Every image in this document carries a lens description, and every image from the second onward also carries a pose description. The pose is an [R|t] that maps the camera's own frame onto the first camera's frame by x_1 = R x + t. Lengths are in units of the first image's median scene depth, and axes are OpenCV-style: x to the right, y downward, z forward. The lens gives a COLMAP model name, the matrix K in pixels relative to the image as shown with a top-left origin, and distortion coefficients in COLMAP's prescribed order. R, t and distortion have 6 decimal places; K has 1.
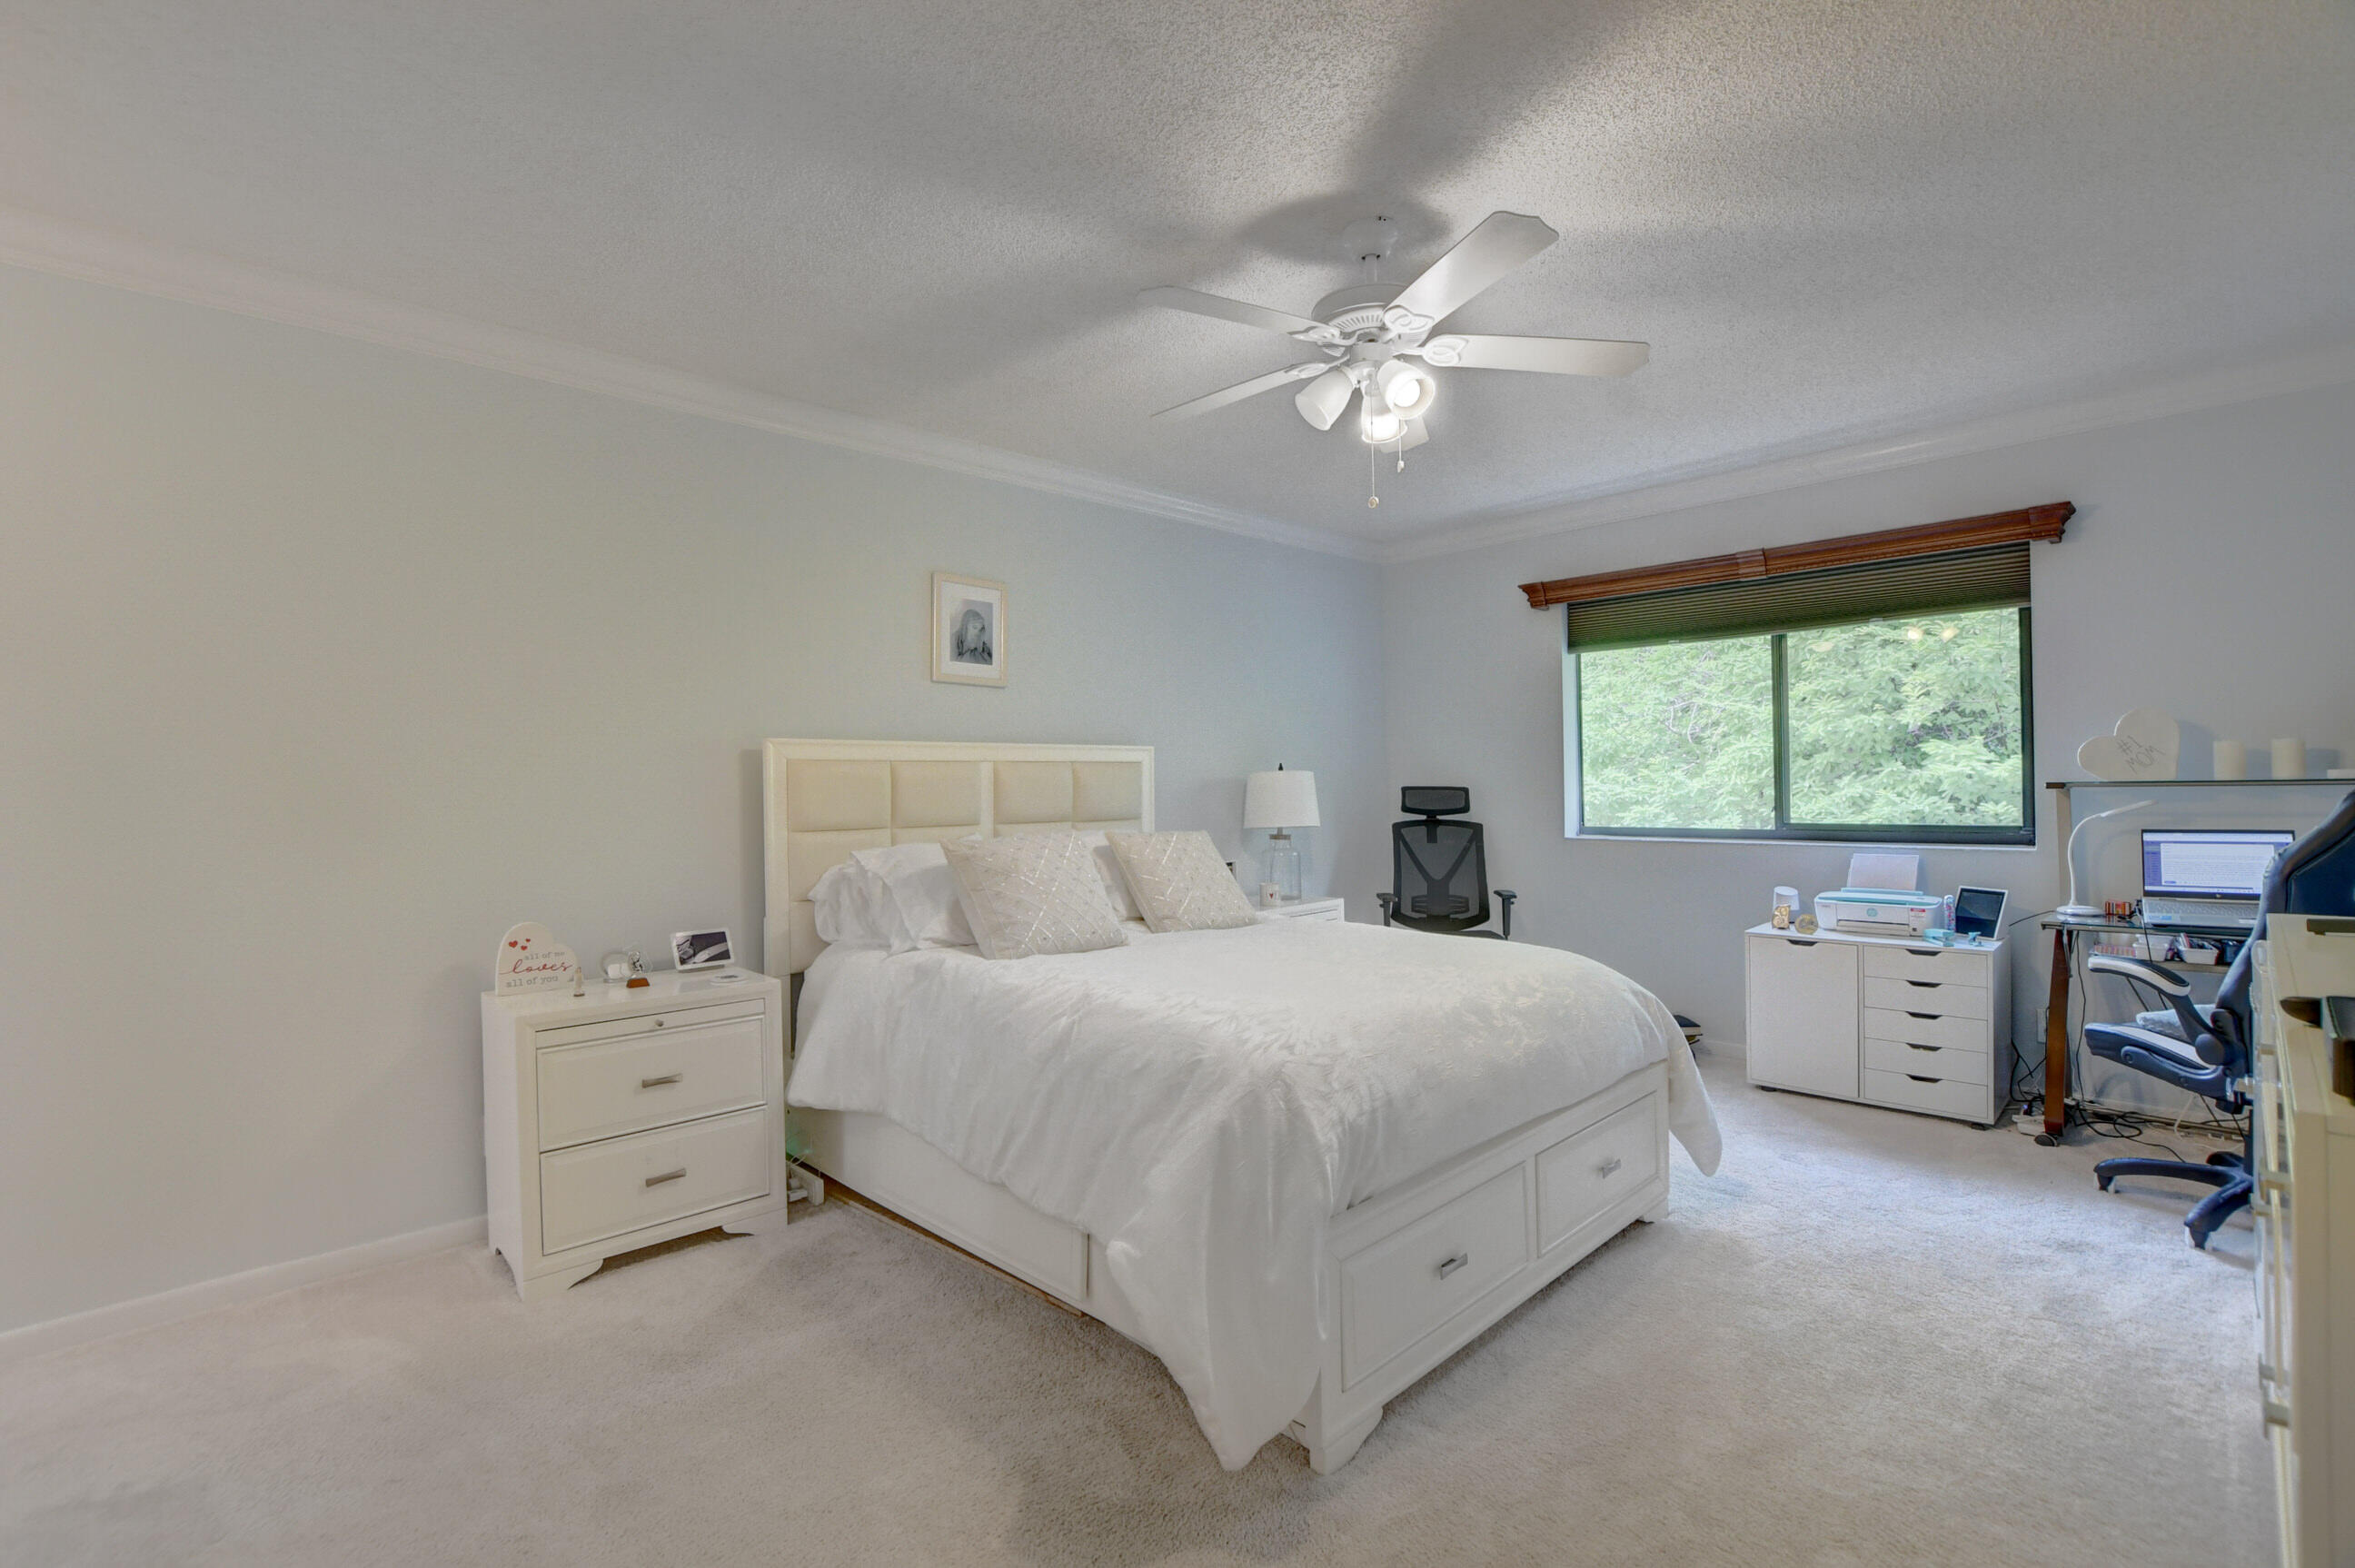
lens RADIAL K [[1046.7, 0, 1172.6], [0, 1046.7, 776.0], [0, 0, 1]] dist [-0.032180, 0.003497]
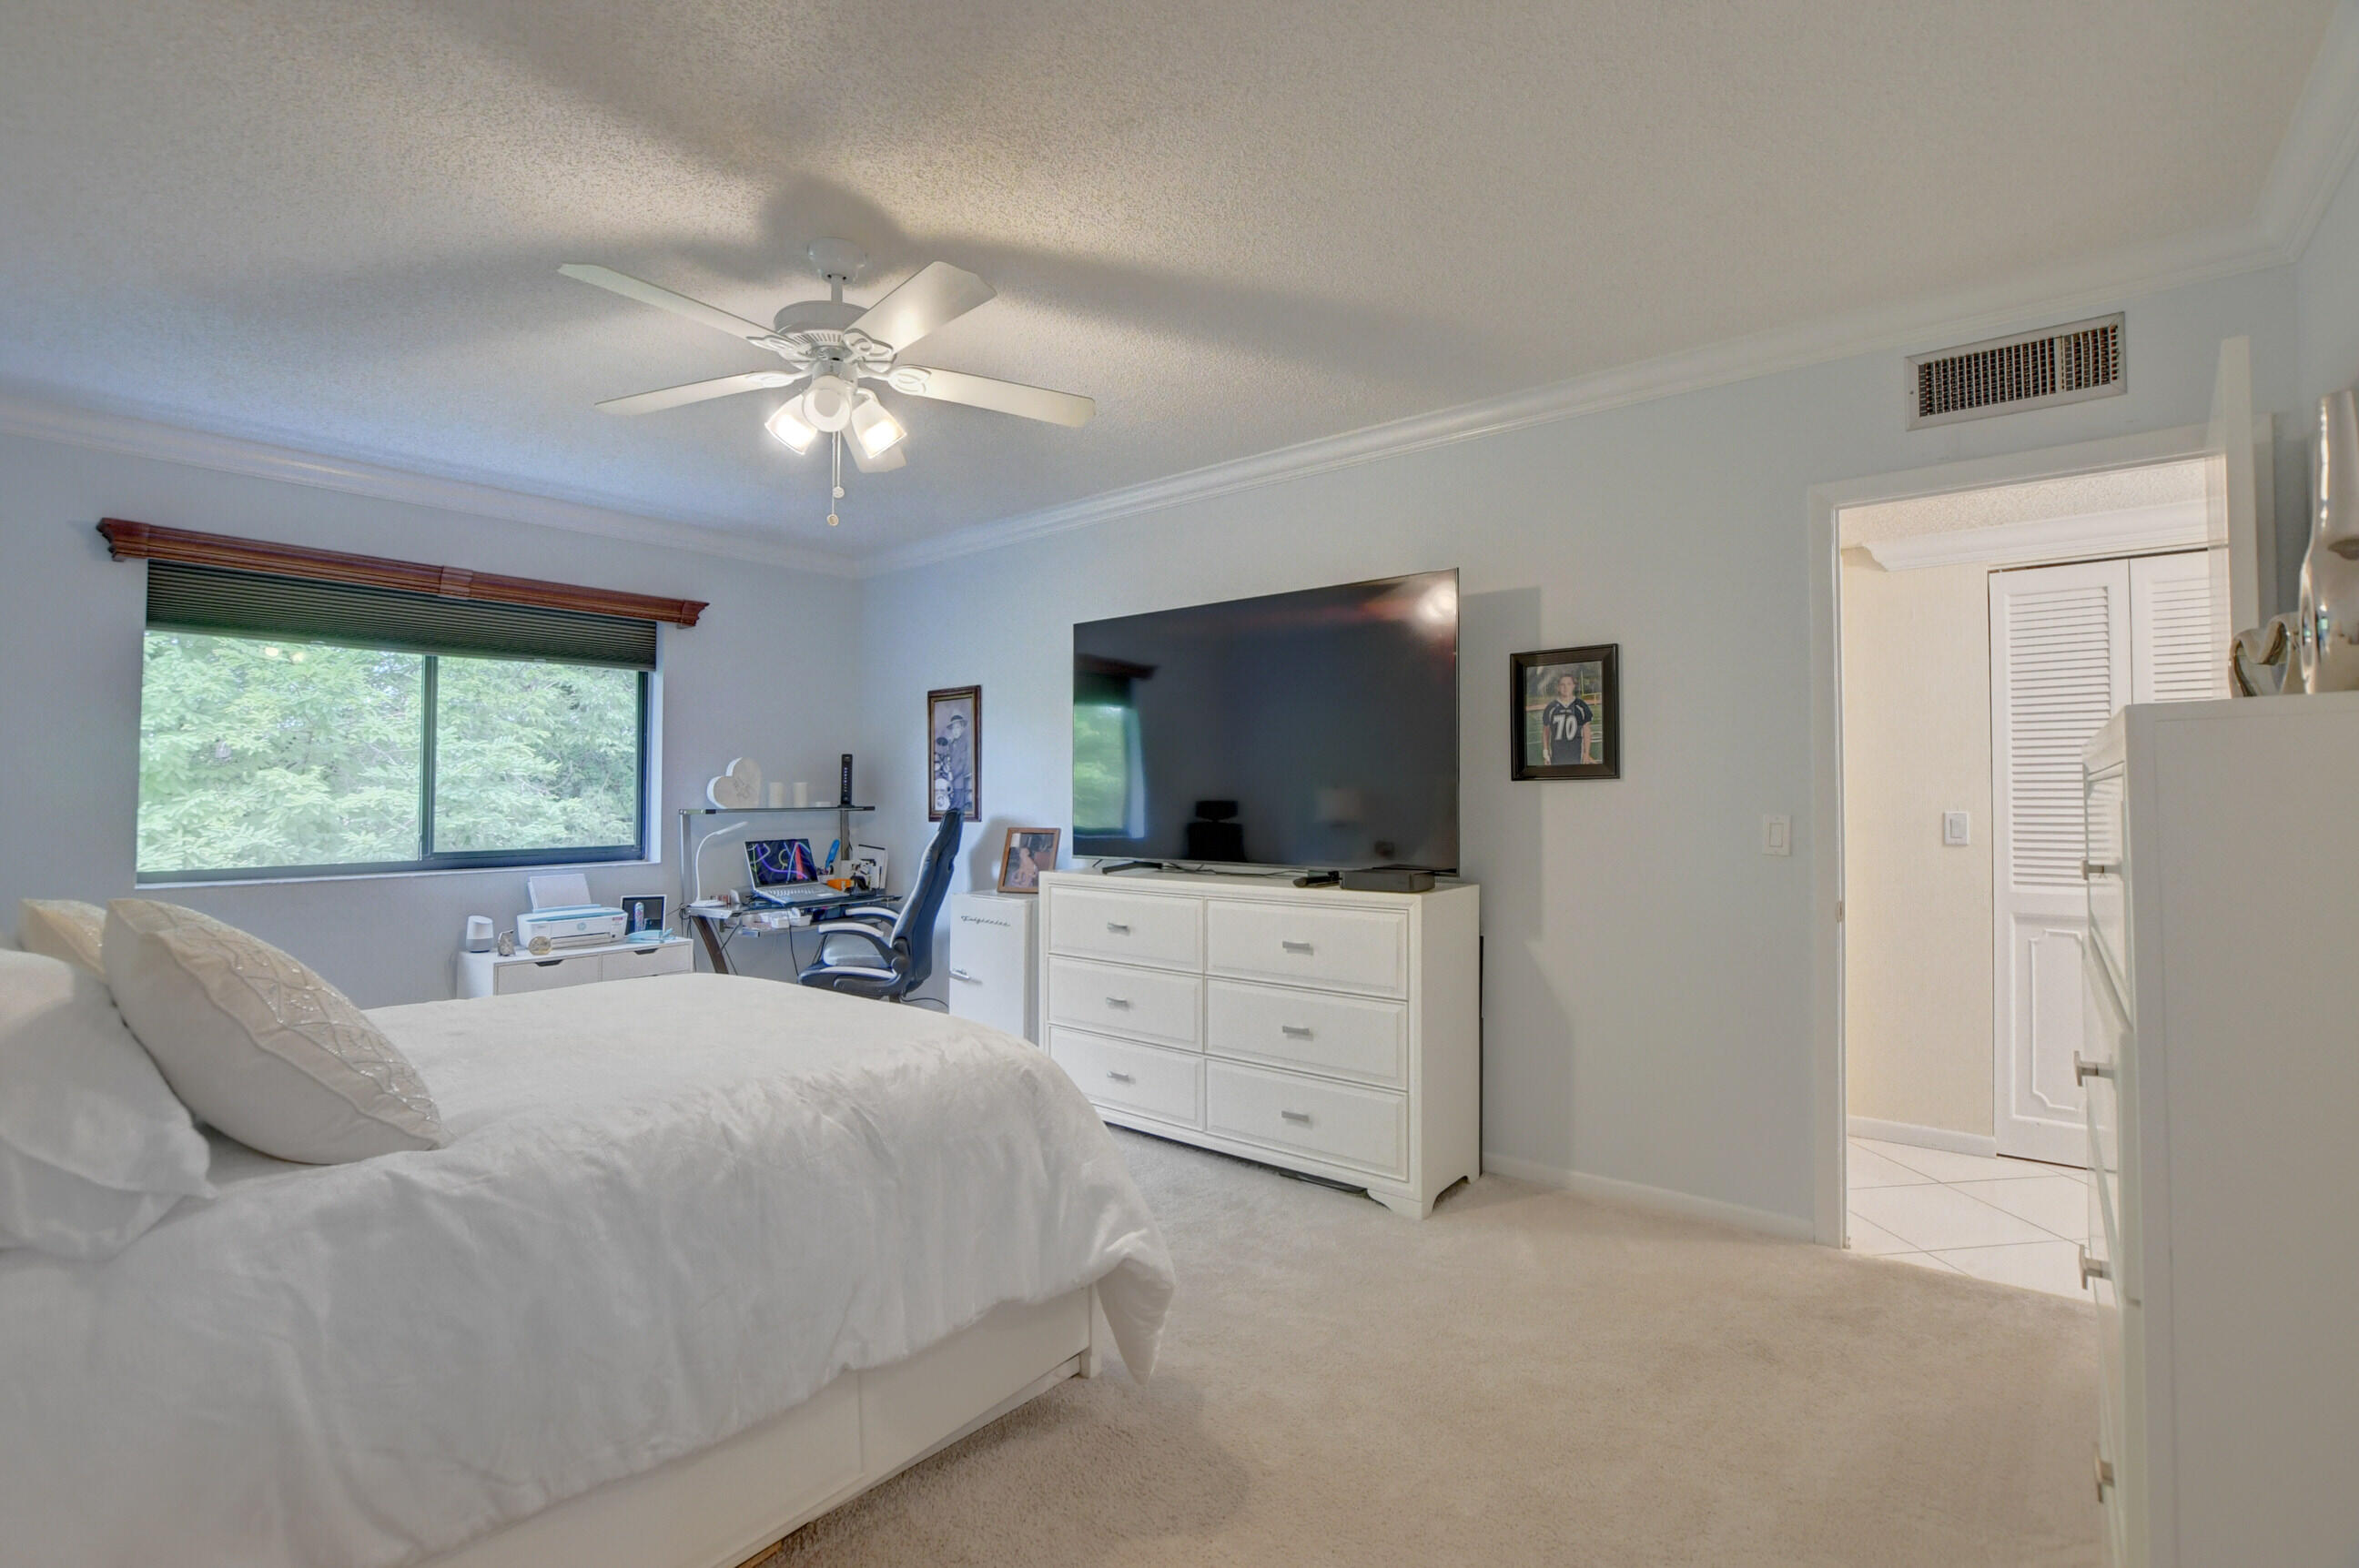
lens RADIAL K [[1048.5, 0, 1180.6], [0, 1048.5, 782.9], [0, 0, 1]] dist [-0.032180, 0.003497]
pose [[-0.127592, 0.029222, 0.991396, -0.477489], [-0.000348, 0.999564, -0.029508, 0.009217], [-0.991827, -0.004110, -0.127527, 0.463978]]
